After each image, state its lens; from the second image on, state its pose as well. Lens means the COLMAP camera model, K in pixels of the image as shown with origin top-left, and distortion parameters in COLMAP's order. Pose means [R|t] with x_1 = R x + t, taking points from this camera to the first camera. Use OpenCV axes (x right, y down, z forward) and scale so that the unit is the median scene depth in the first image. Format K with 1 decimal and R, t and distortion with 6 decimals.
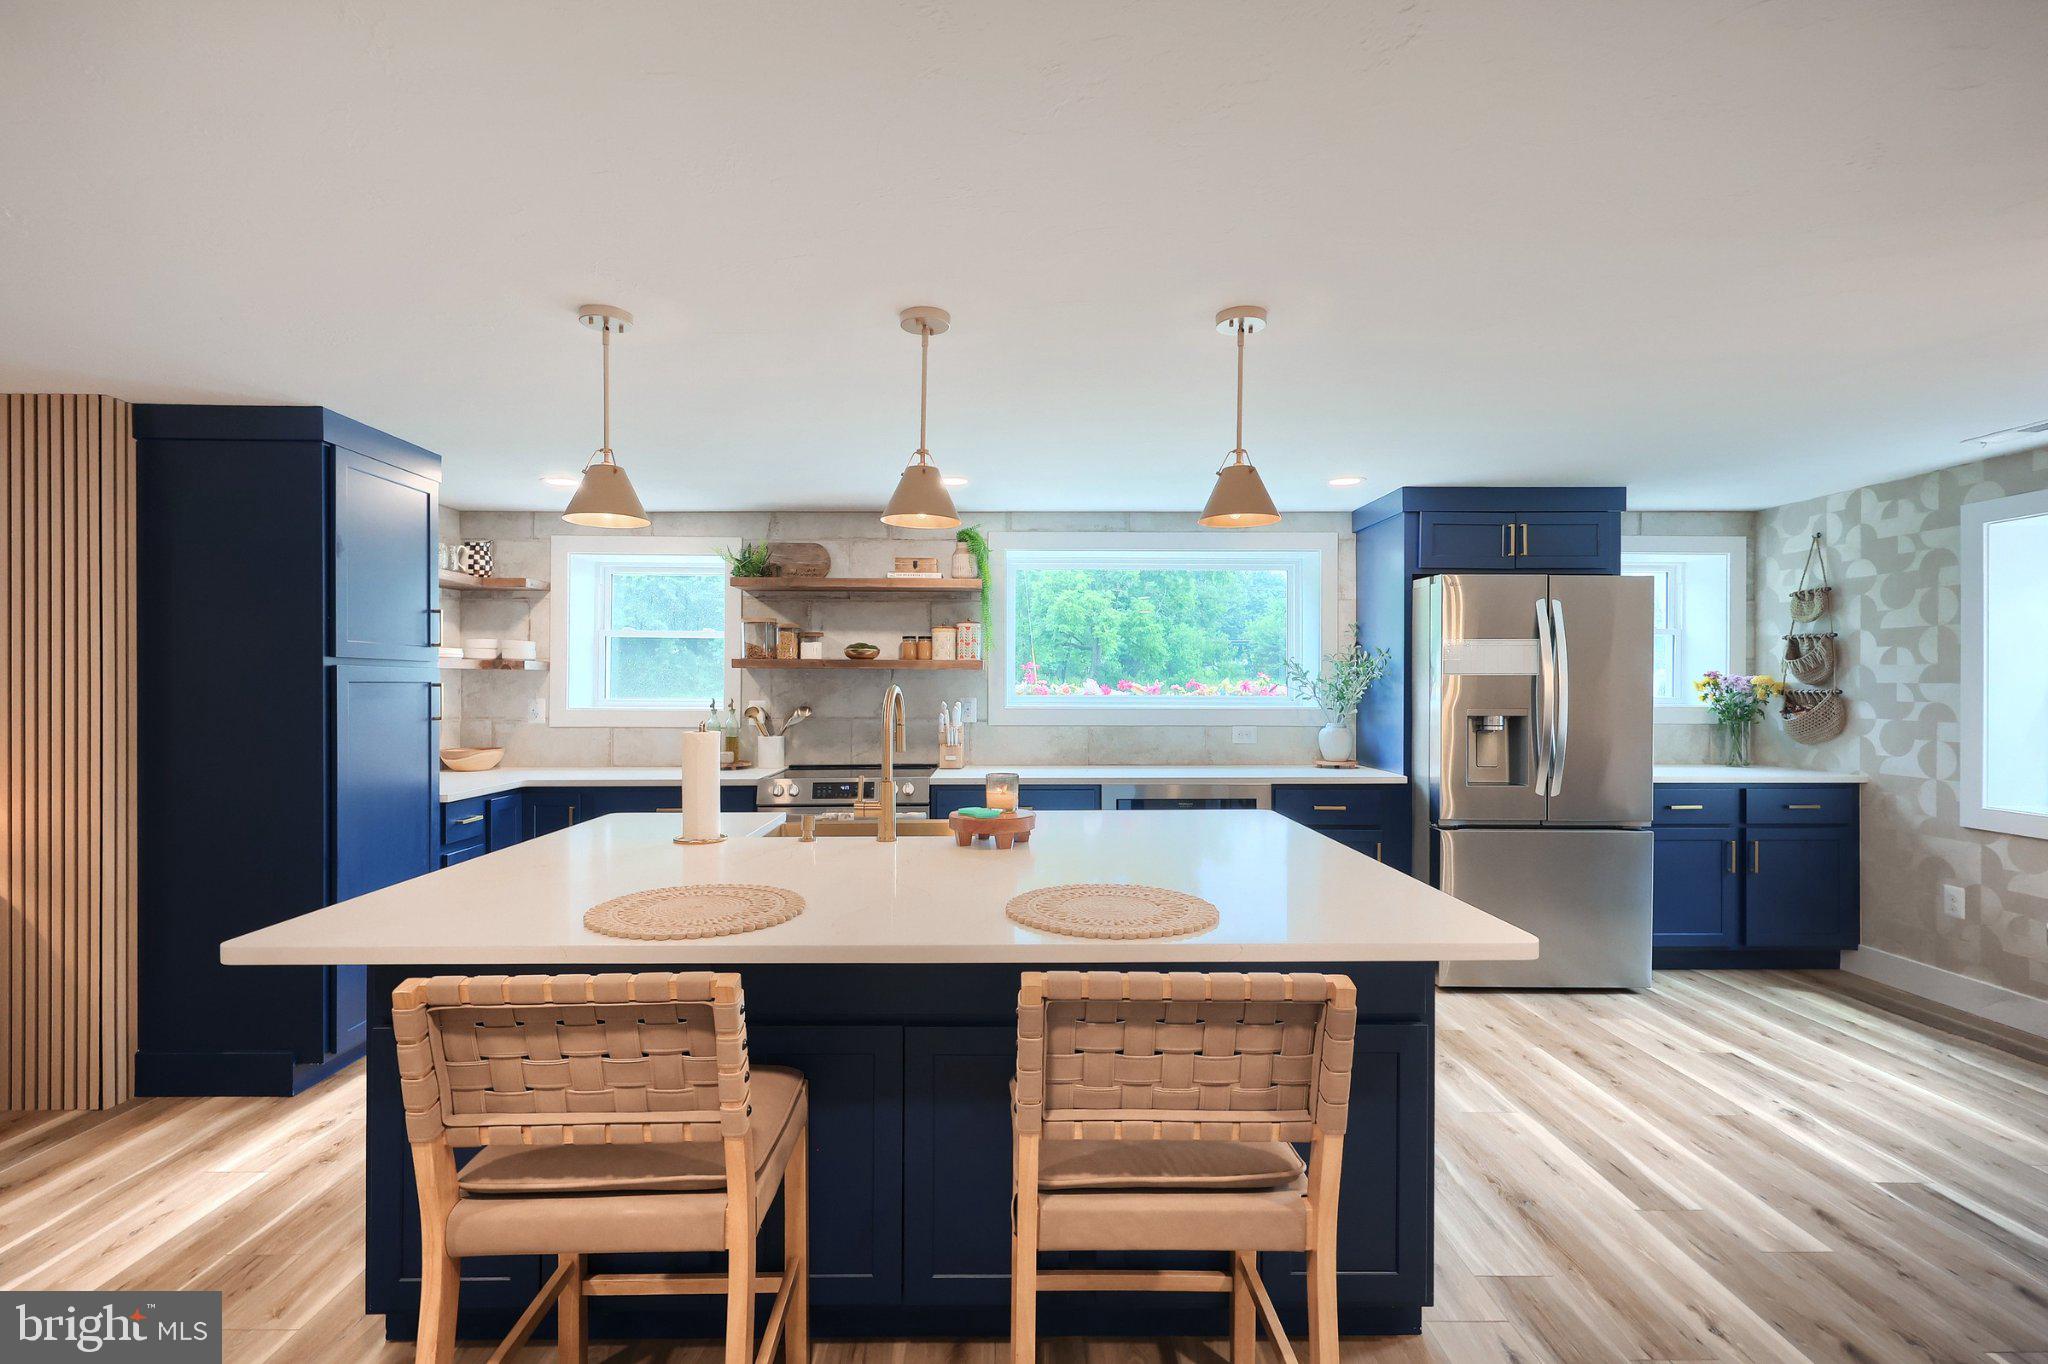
lens RADIAL K [[940.7, 0, 1024.9], [0, 940.7, 689.8], [0, 0, 1]] dist [0.000297, 0.000391]
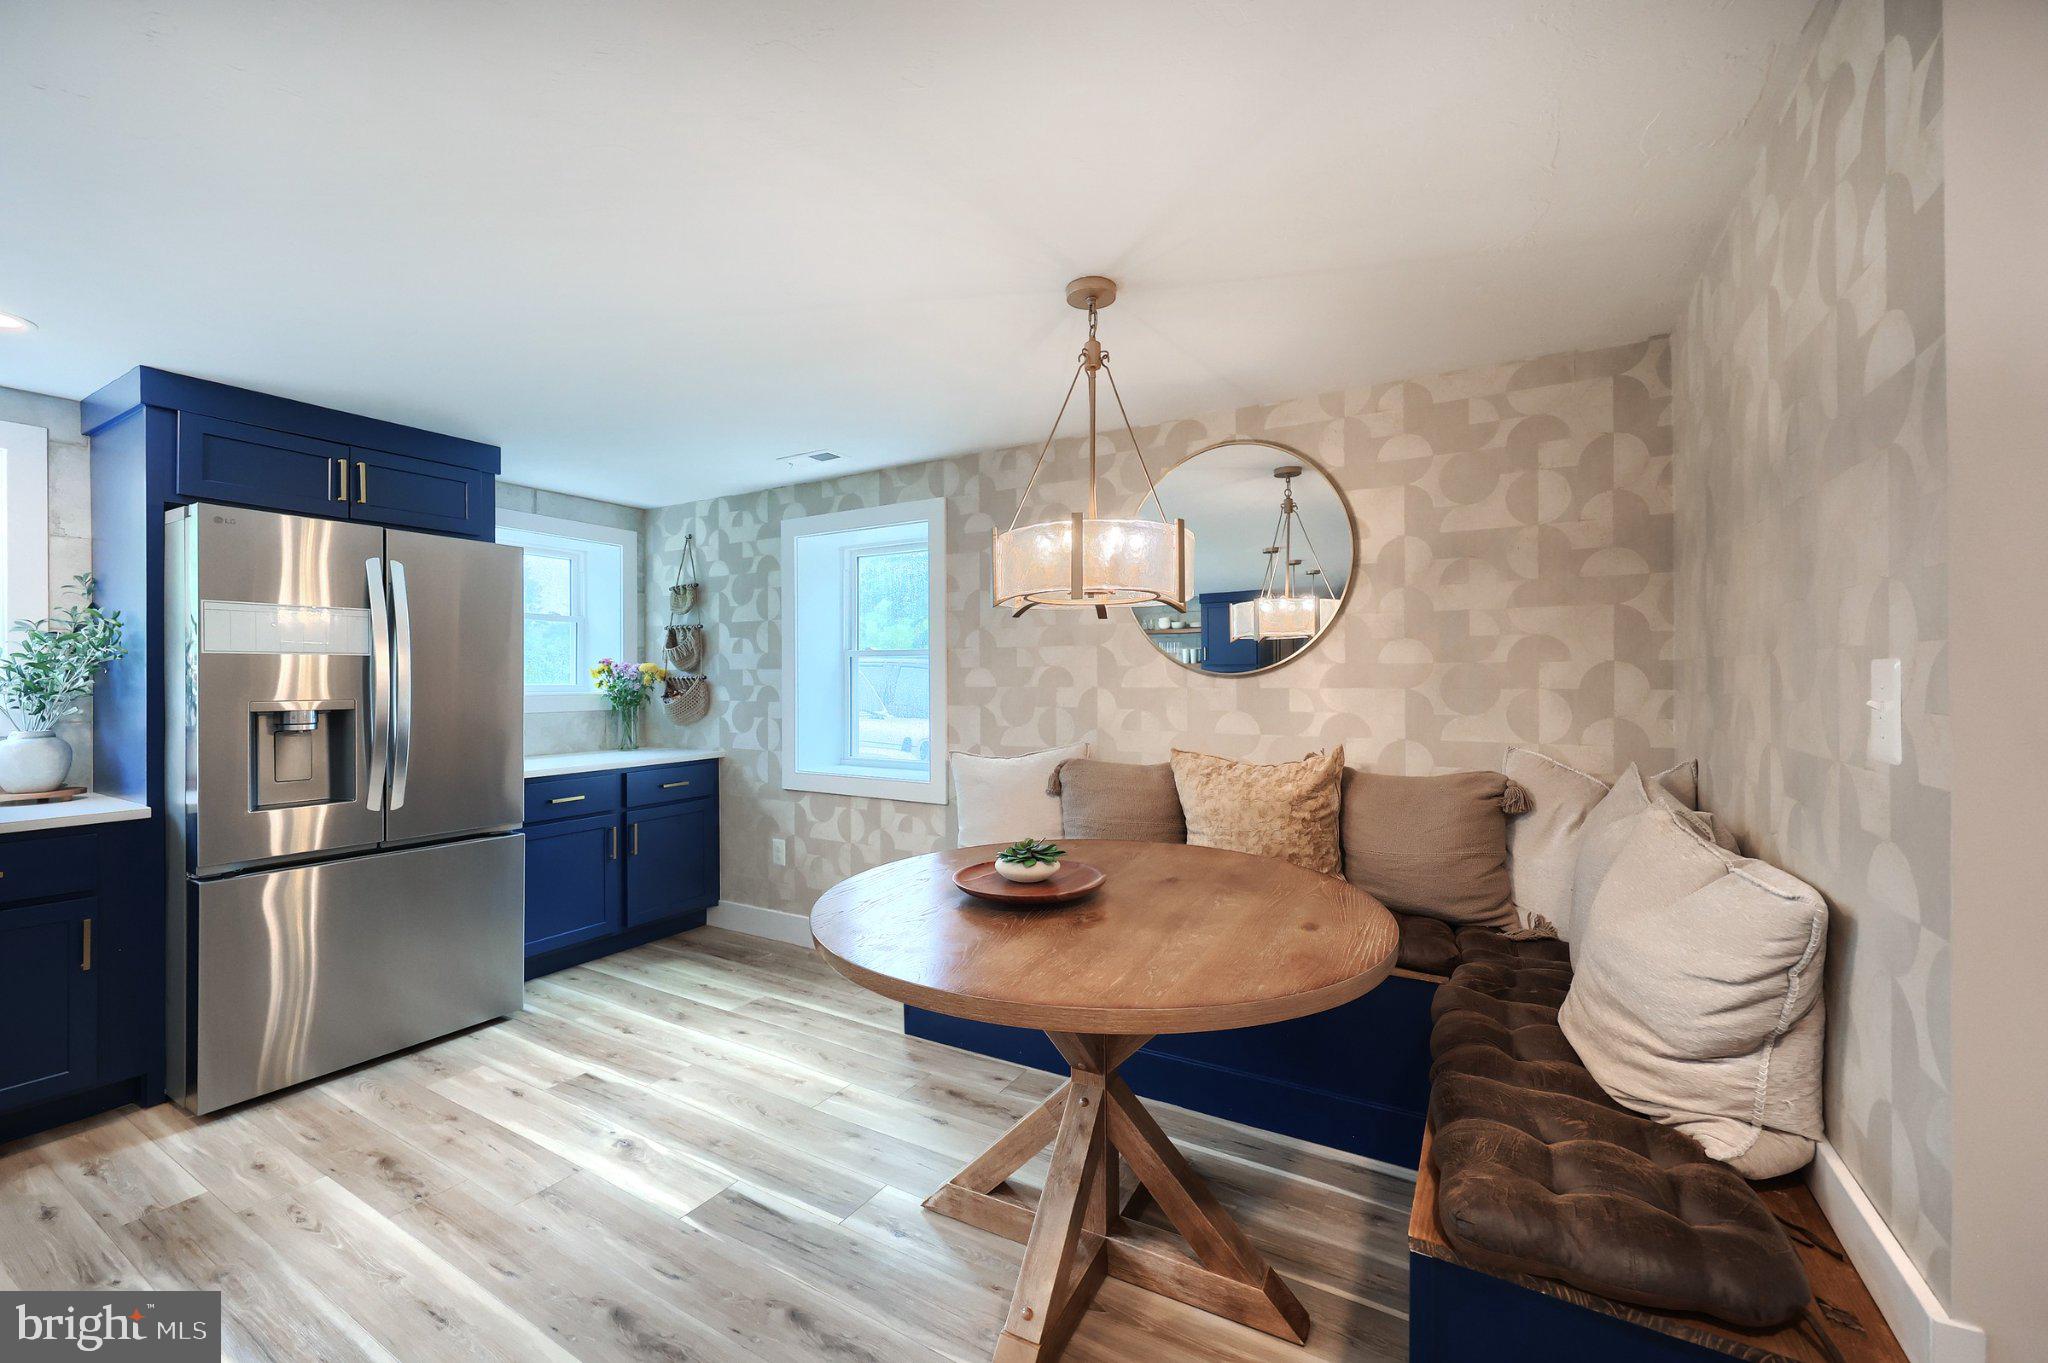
lens RADIAL K [[828.1, 0, 1021.0], [0, 828.1, 679.5], [0, 0, 1]] dist [-0.000142, -0.000052]
pose [[0.513067, -0.004243, 0.858338, 0.228654], [0.007303, 0.999973, 0.000577, 0.007207], [-0.858317, 0.005973, 0.513085, 0.184481]]
